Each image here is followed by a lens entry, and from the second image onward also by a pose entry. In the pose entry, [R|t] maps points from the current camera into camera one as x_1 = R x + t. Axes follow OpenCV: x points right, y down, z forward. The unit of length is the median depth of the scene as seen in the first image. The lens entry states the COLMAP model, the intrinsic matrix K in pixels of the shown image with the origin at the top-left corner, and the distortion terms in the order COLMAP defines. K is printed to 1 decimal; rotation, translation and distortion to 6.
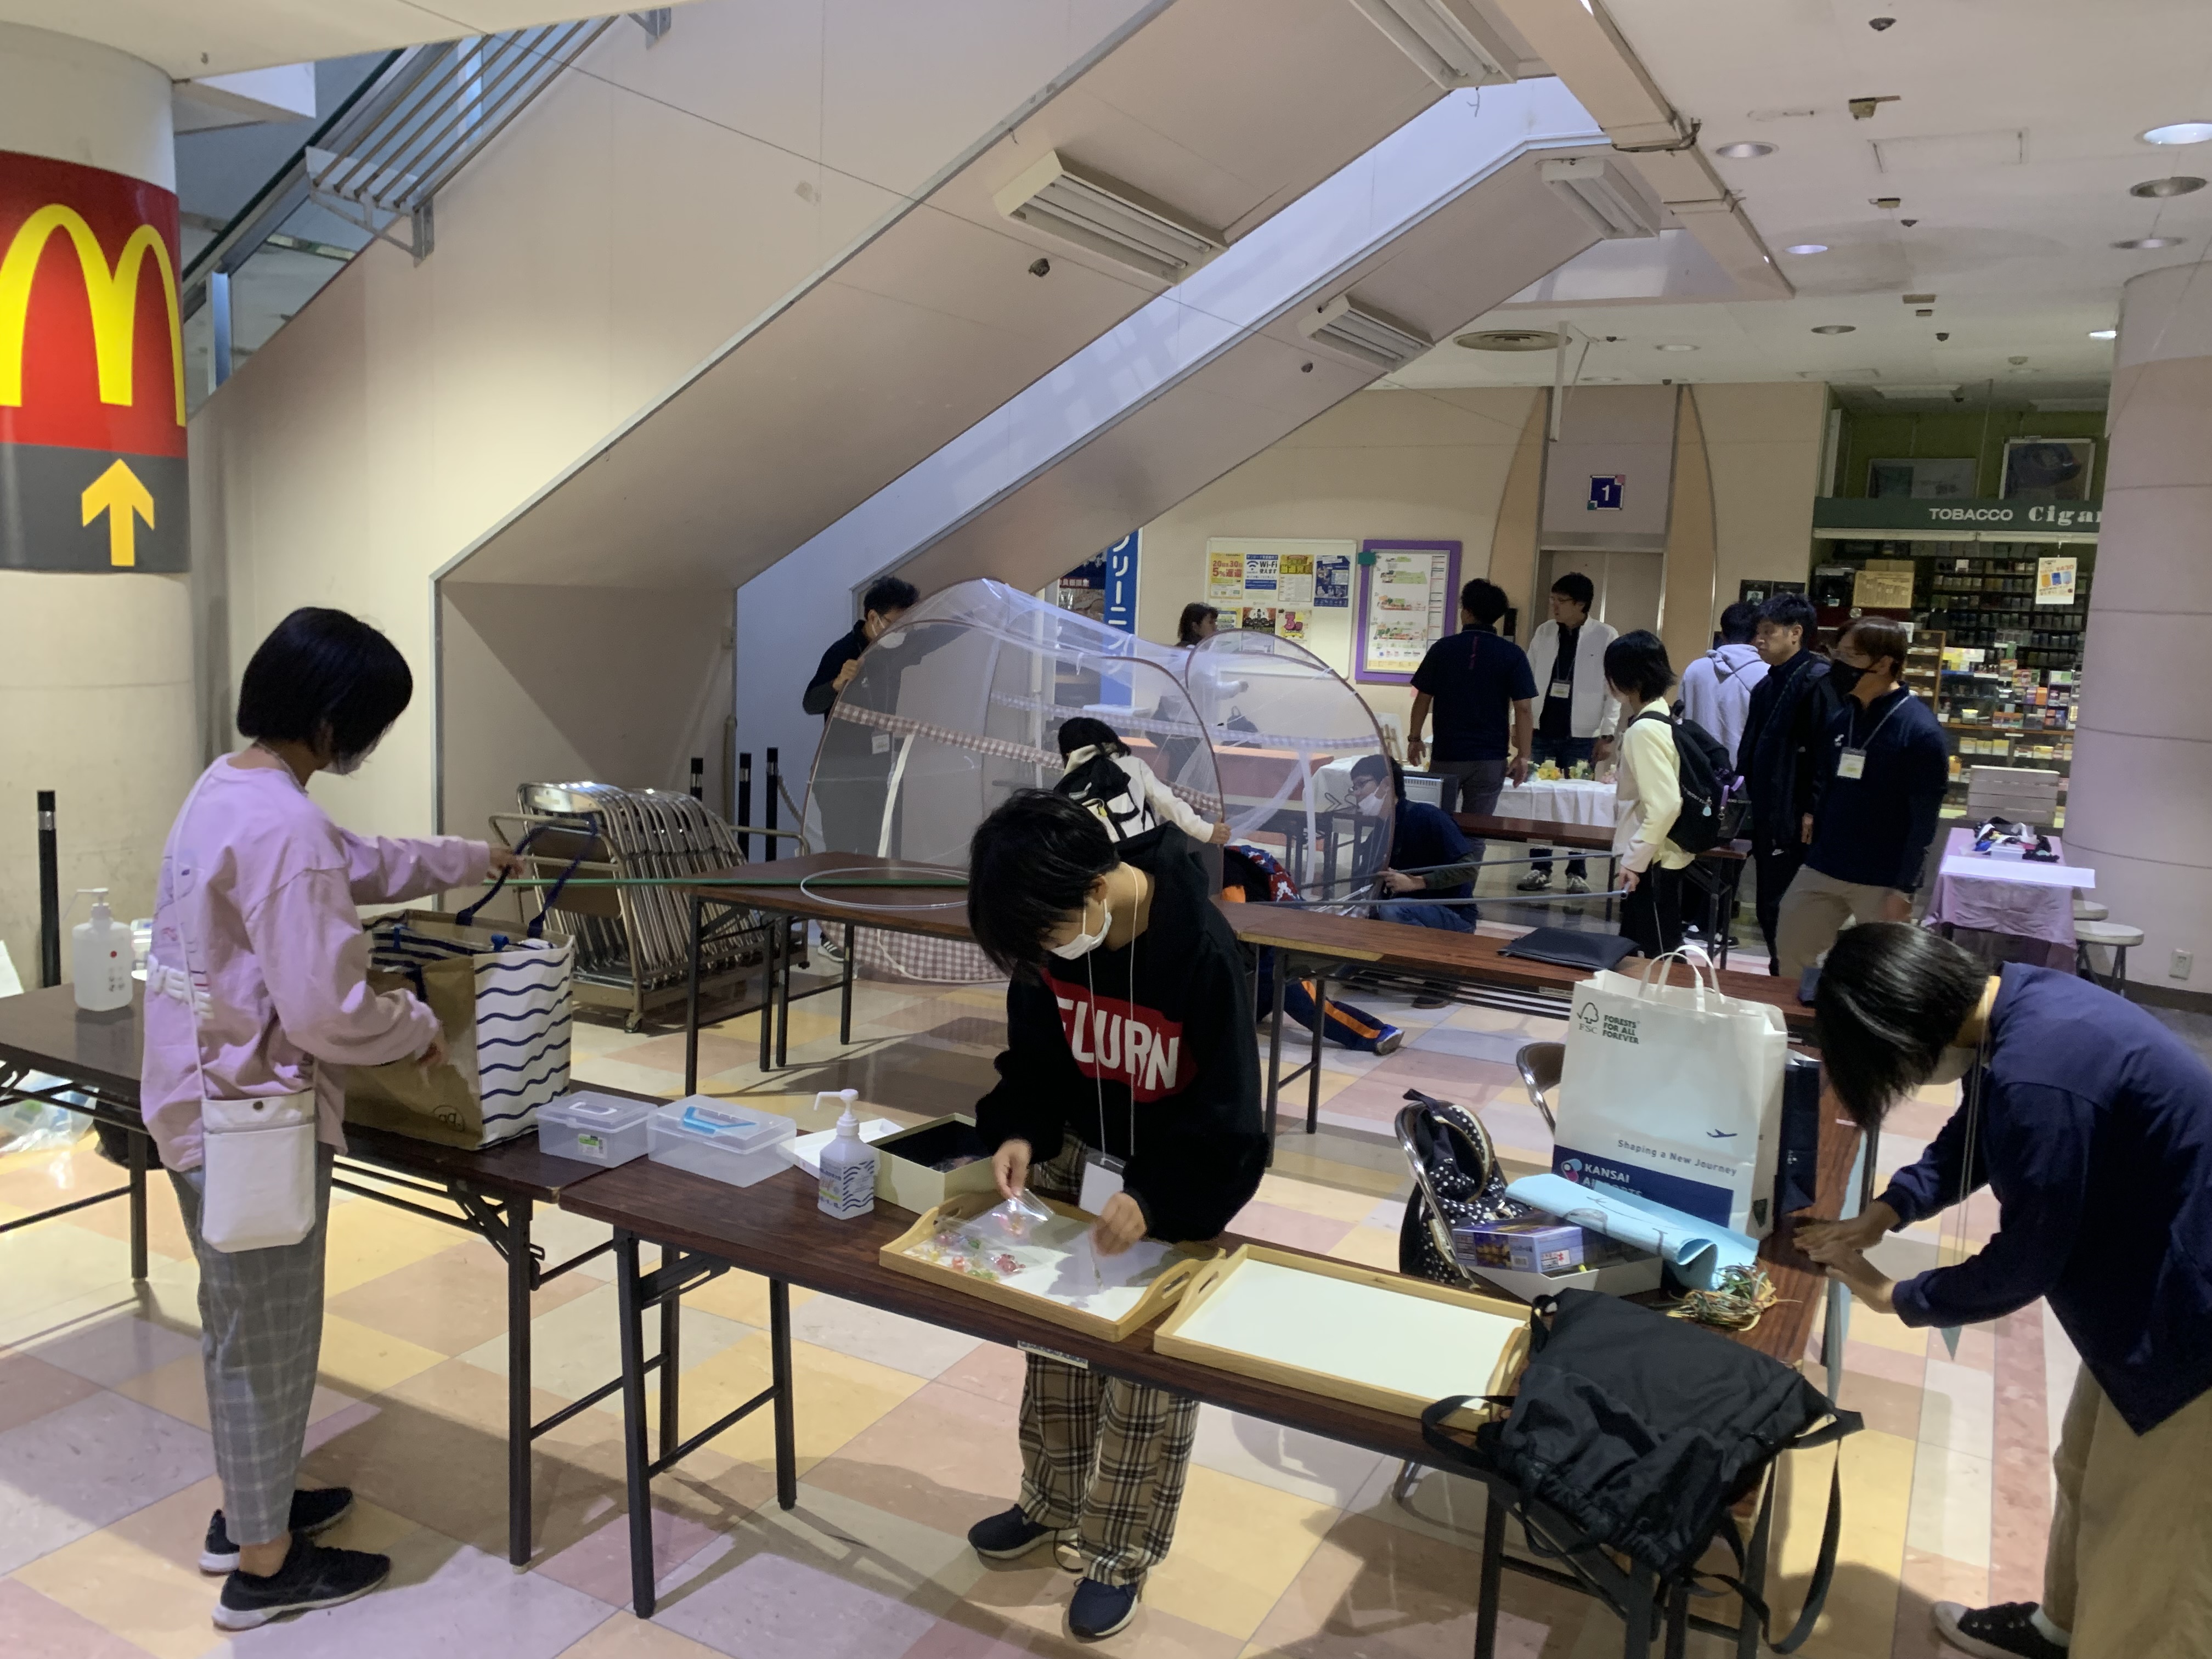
lens RADIAL K [[1697.5, 0, 1105.0], [0, 1697.5, 834.2], [0, 0, 1]] dist [0.024403, -0.019291]
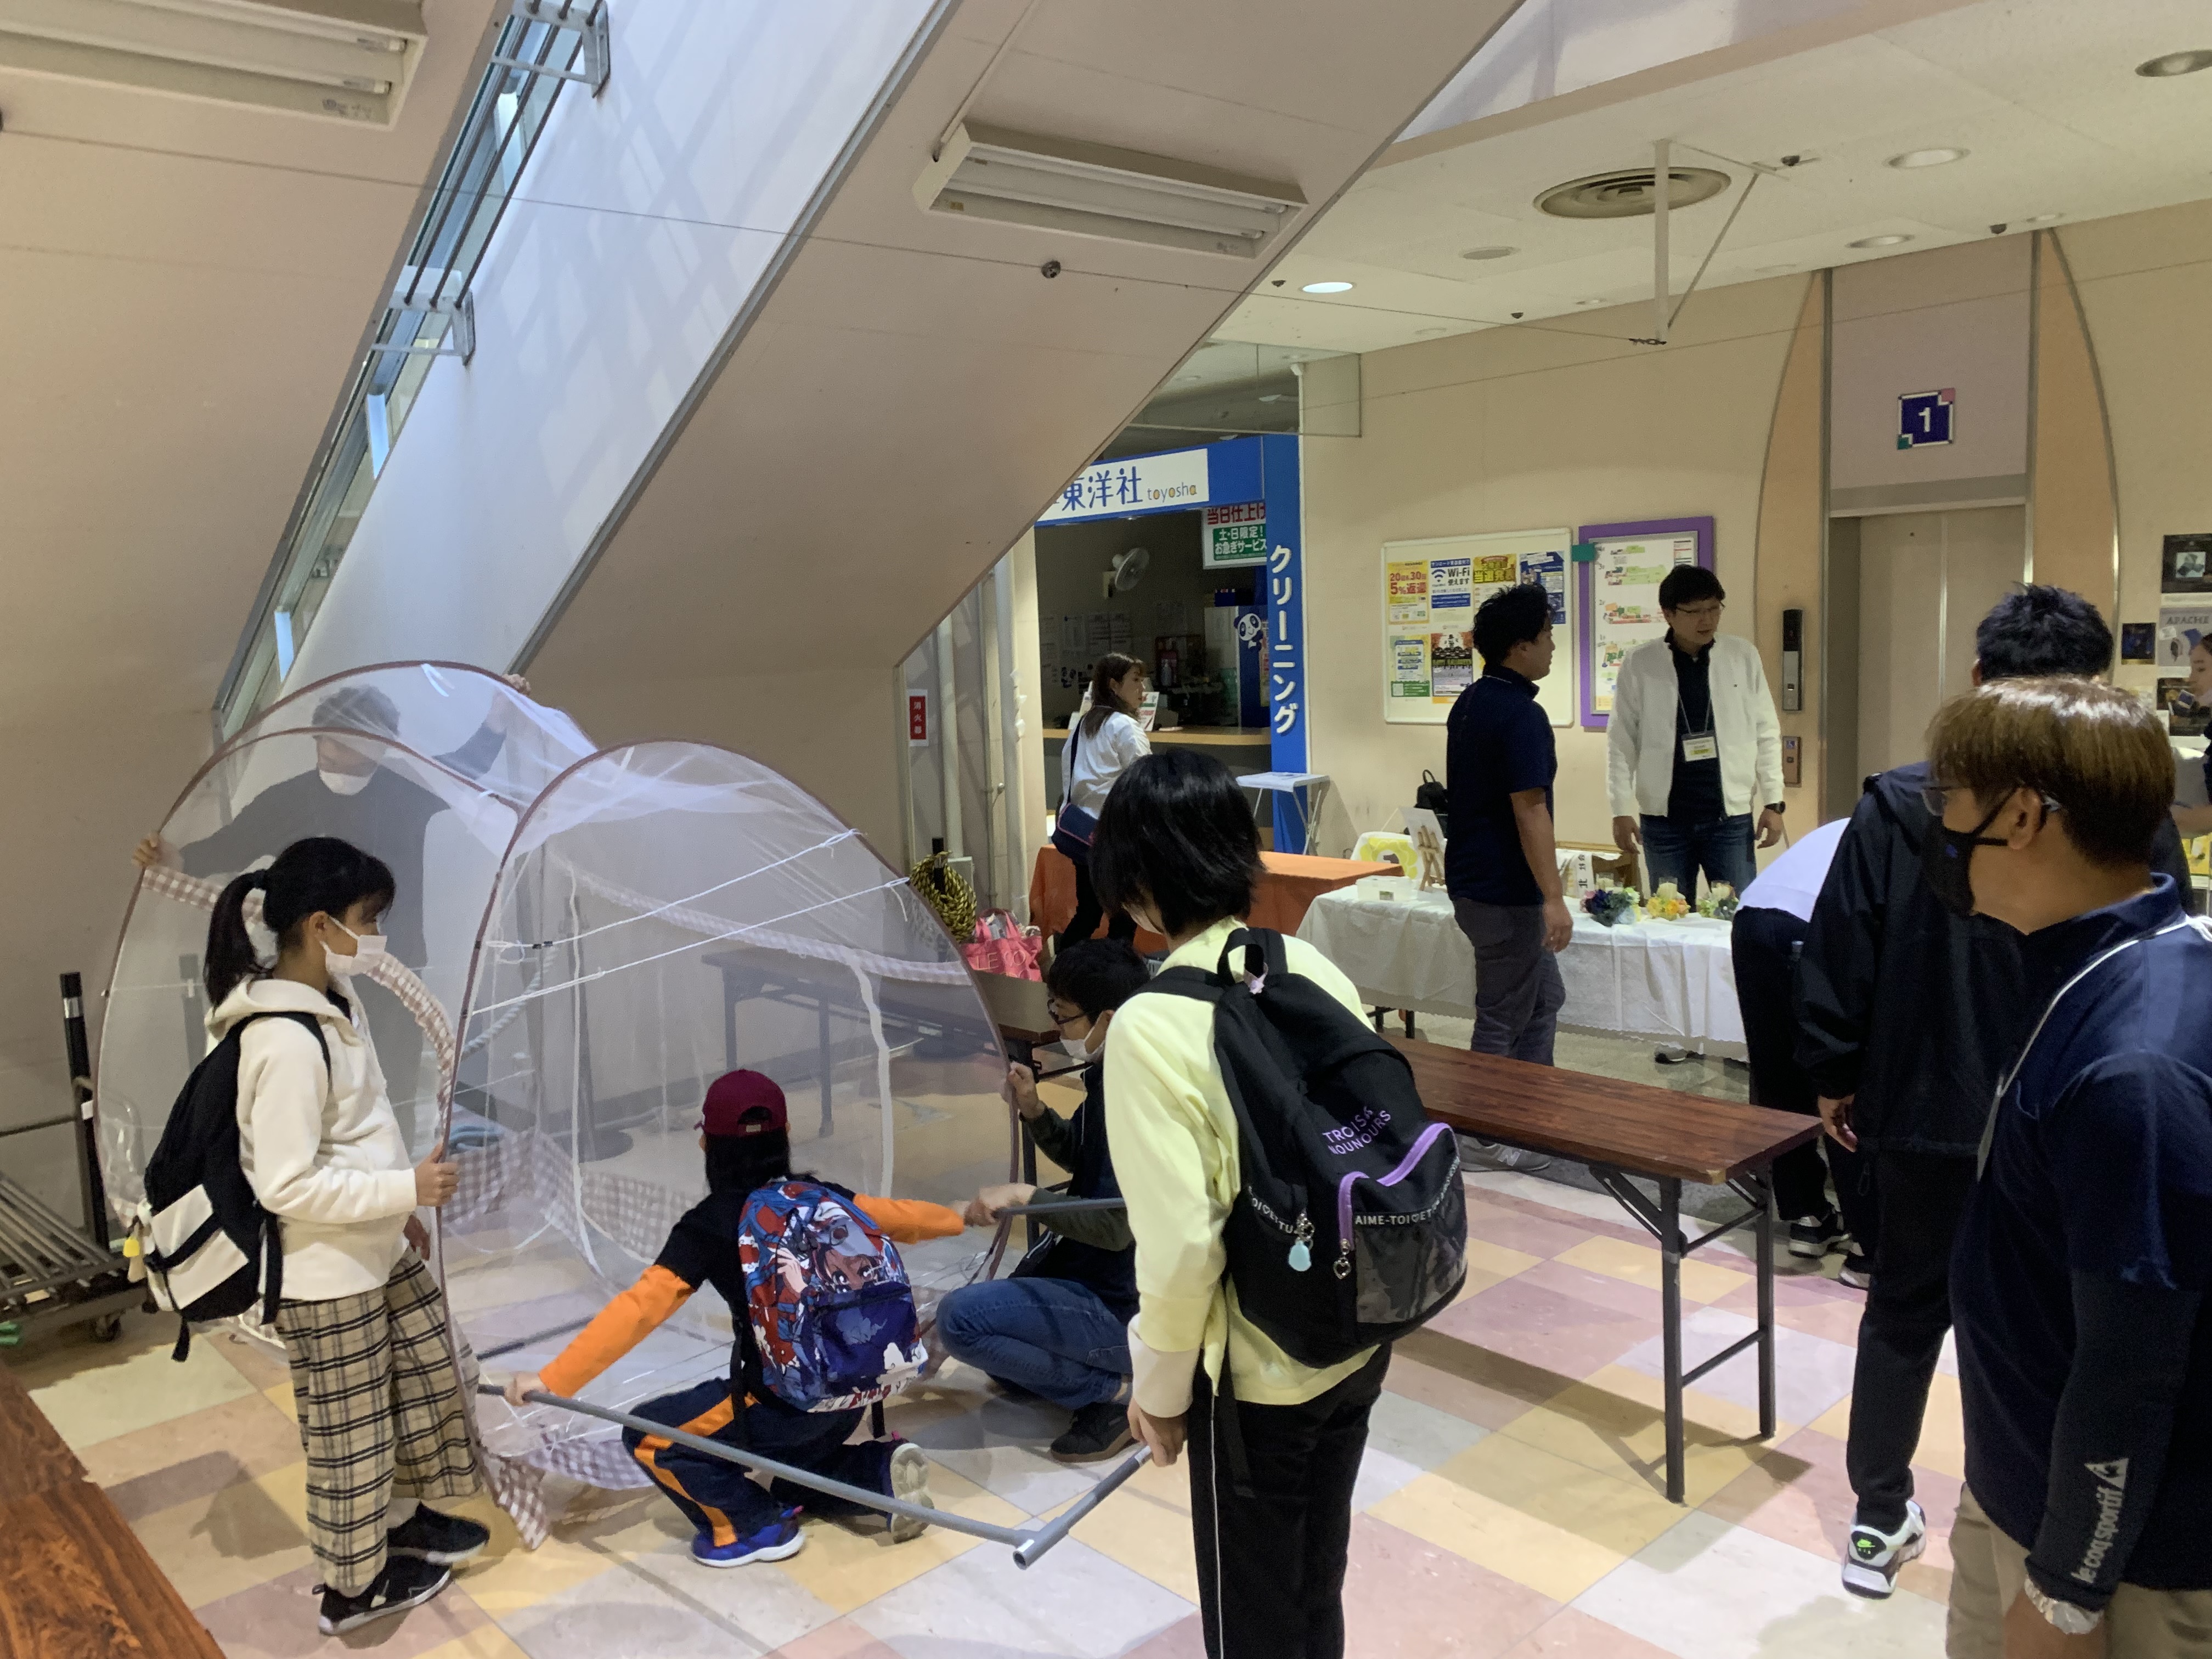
lens RADIAL K [[1697.5, 0, 1098.9], [0, 1697.5, 826.1], [0, 0, 1]] dist [0.024403, -0.019291]
pose [[0.945029, -0.041598, -0.324330, 0.198058], [0.037292, 0.999114, -0.019484, -0.045975], [0.324853, 0.006319, 0.945743, 0.287516]]
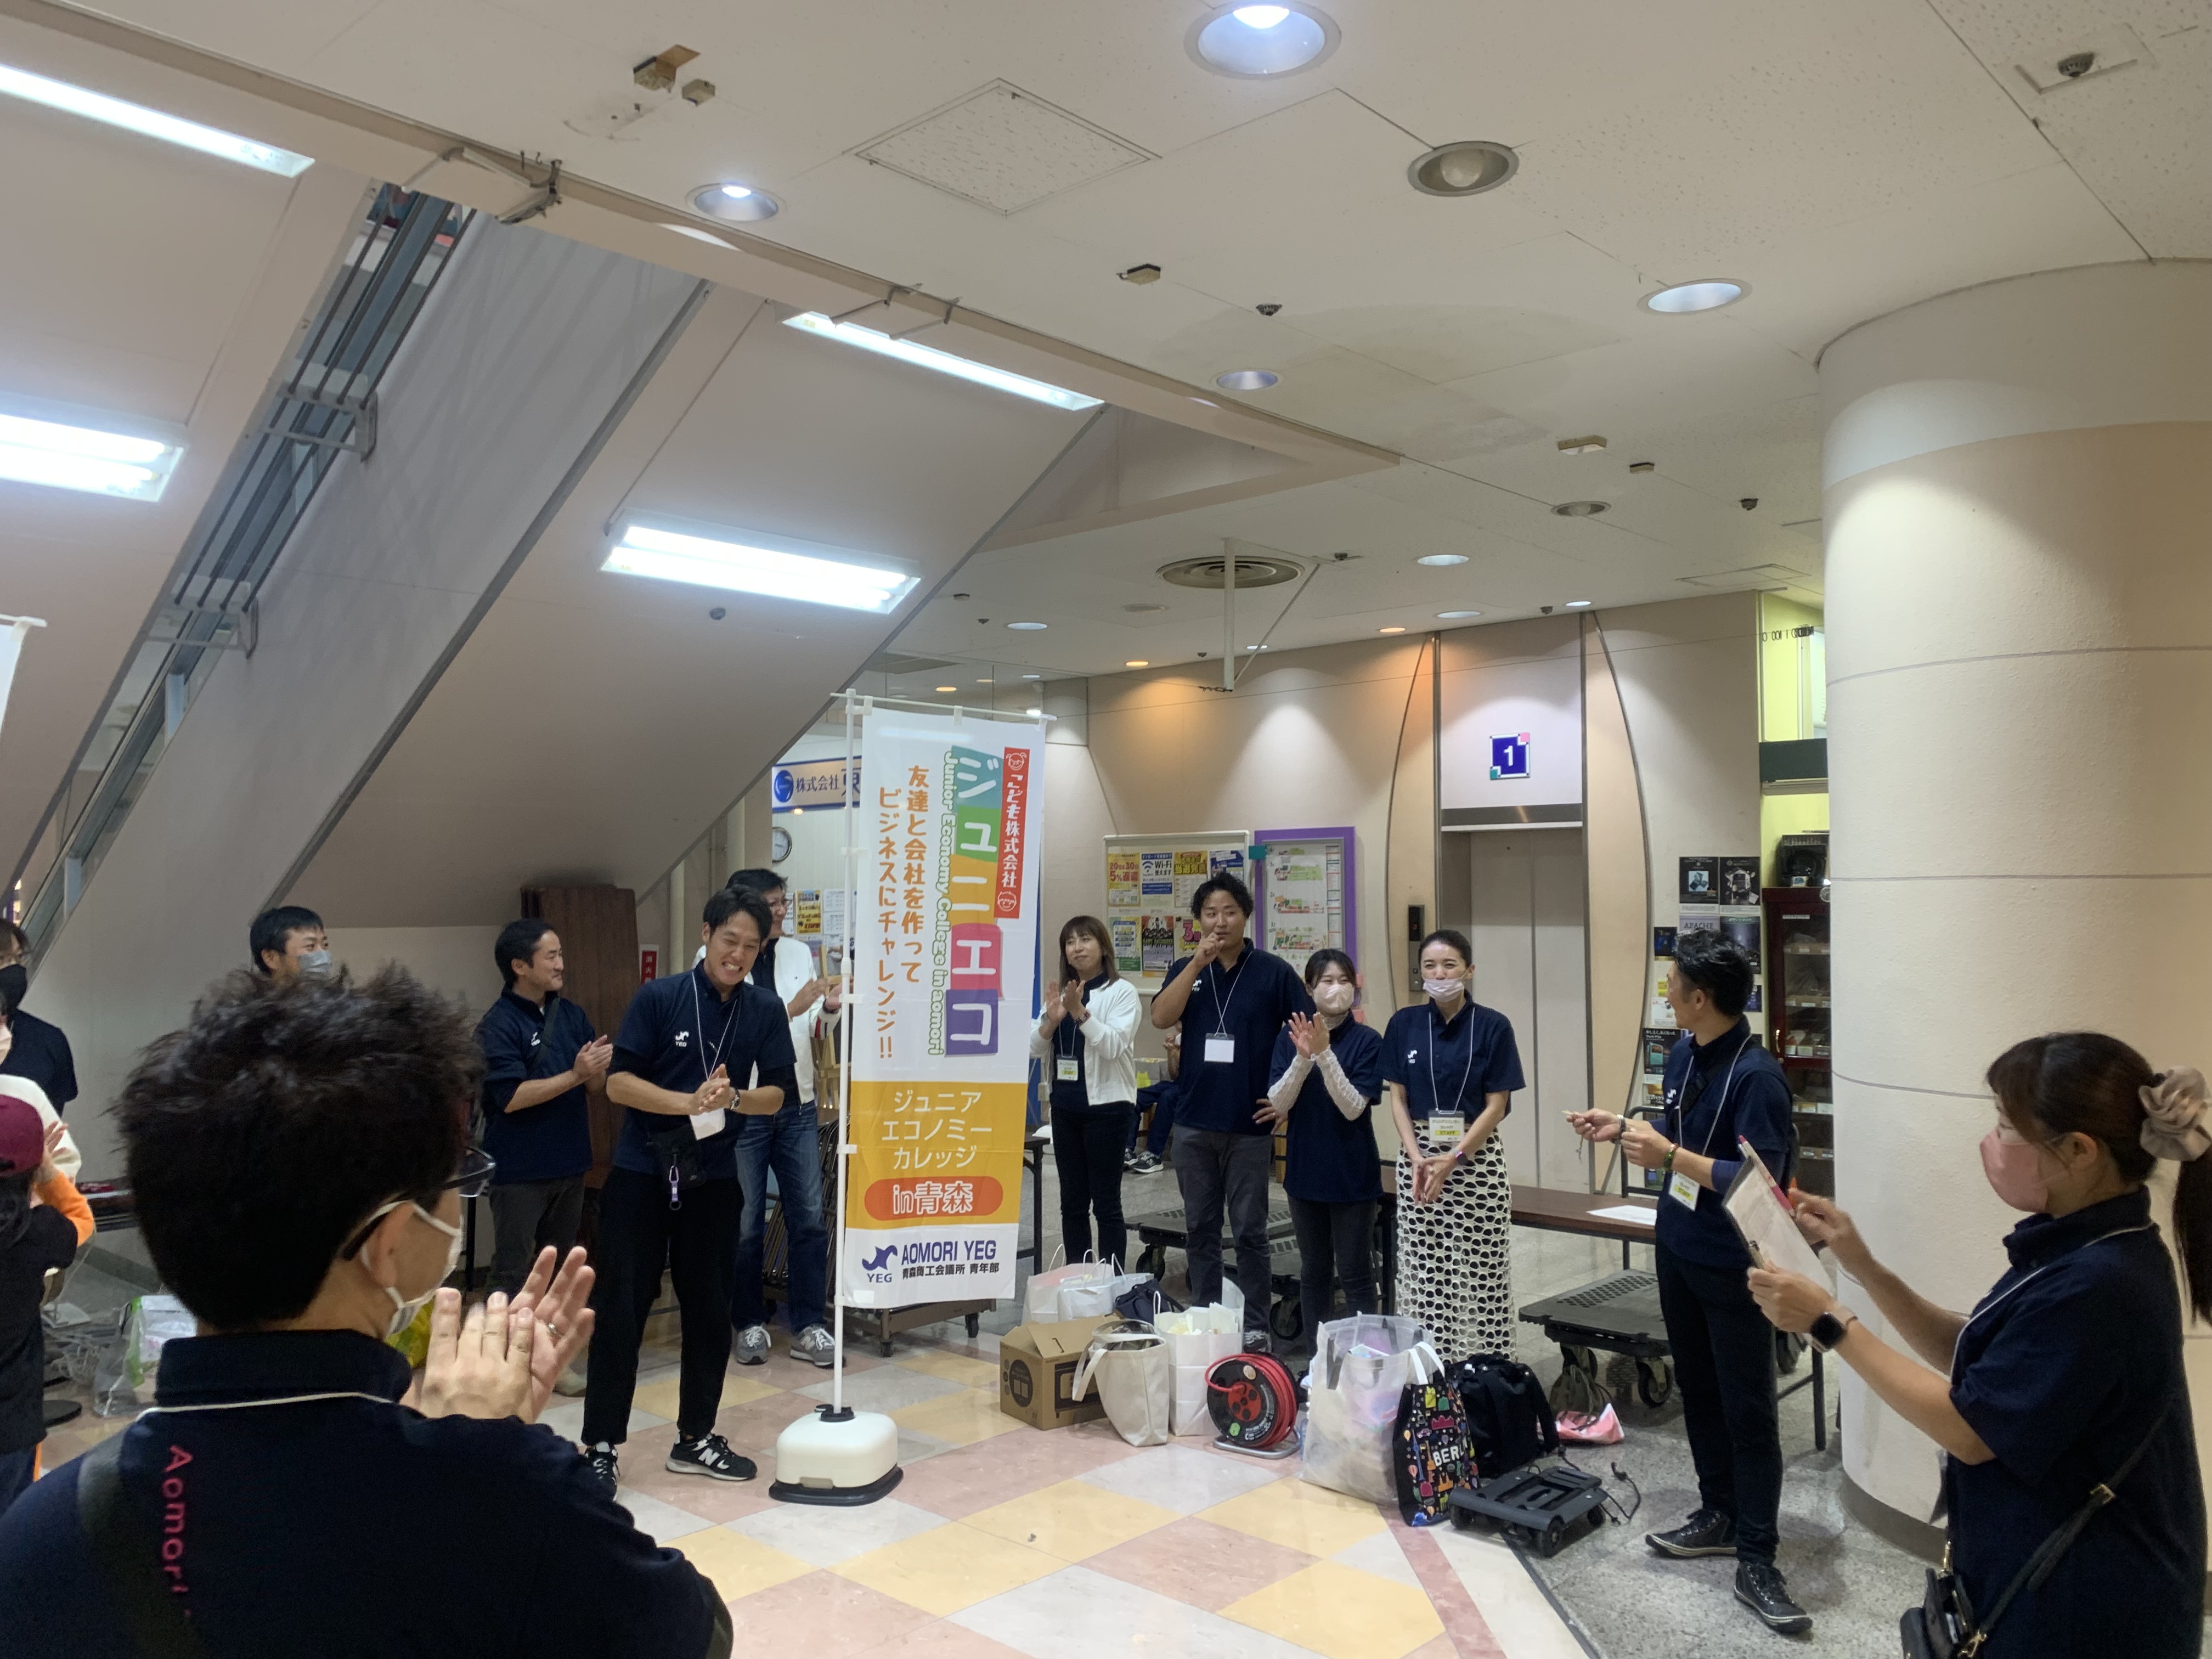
lens RADIAL K [[1697.5, 0, 1126.1], [0, 1697.5, 868.1], [0, 0, 1]] dist [0.024403, -0.019291]
pose [[0.972353, -0.048999, -0.228319, 0.292276], [0.012411, 0.987200, -0.159004, -0.026897], [0.233188, 0.151774, 0.960515, 0.212117]]
